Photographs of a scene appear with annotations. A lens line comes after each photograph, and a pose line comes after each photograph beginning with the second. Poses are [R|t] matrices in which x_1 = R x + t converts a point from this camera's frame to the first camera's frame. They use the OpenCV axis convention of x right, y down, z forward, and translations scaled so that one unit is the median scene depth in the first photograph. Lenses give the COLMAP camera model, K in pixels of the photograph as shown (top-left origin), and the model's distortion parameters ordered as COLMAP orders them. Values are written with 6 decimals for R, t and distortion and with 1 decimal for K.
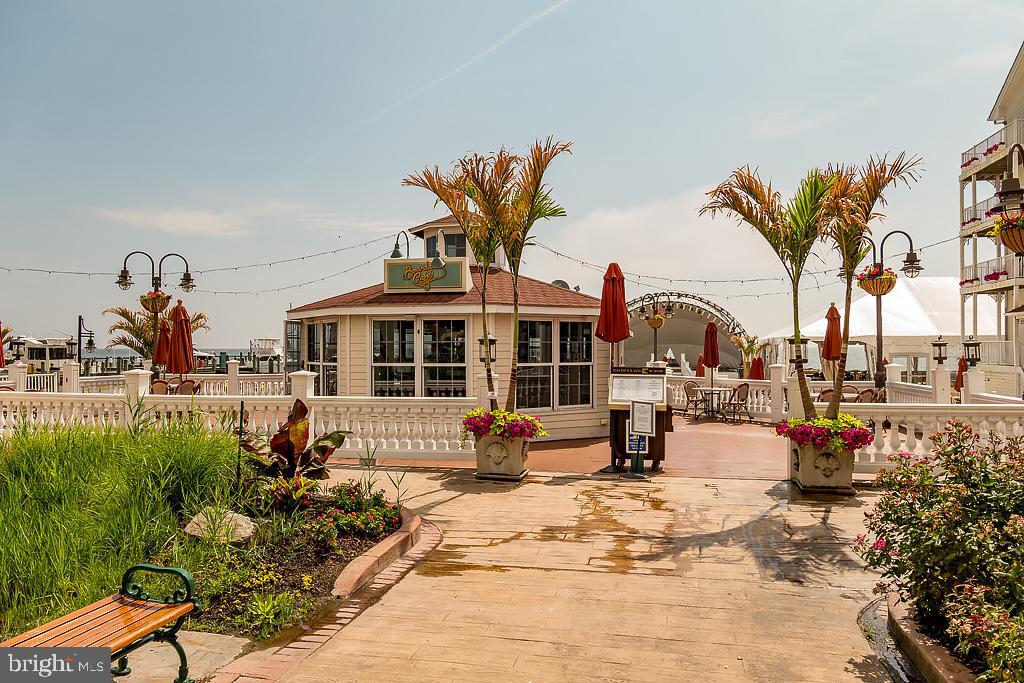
lens RADIAL K [[767.3, 0, 512.0], [0, 767.3, 341.5], [0, 0, 1]] dist [0.002124, 0.000272]
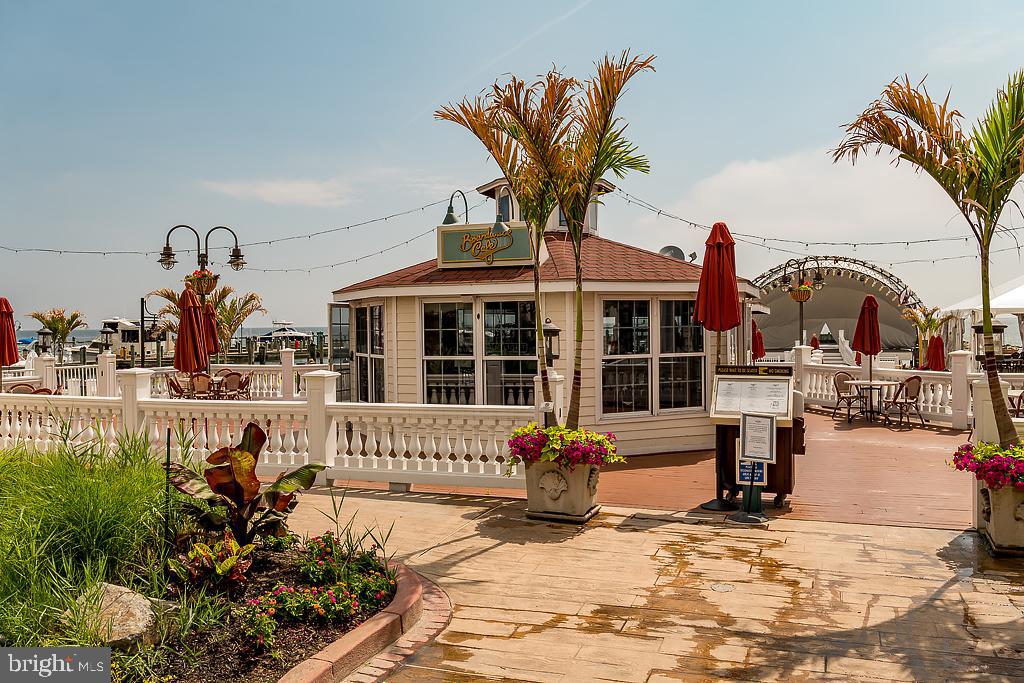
lens RADIAL K [[862.4, 0, 511.5], [0, 862.4, 333.8], [0, 0, 1]] dist [-0.000873, 0.006696]
pose [[0.988565, -0.009382, -0.150502, 0.060514], [0.012497, 0.999727, 0.019766, -0.015567], [0.150275, -0.021421, 0.988412, 0.156912]]
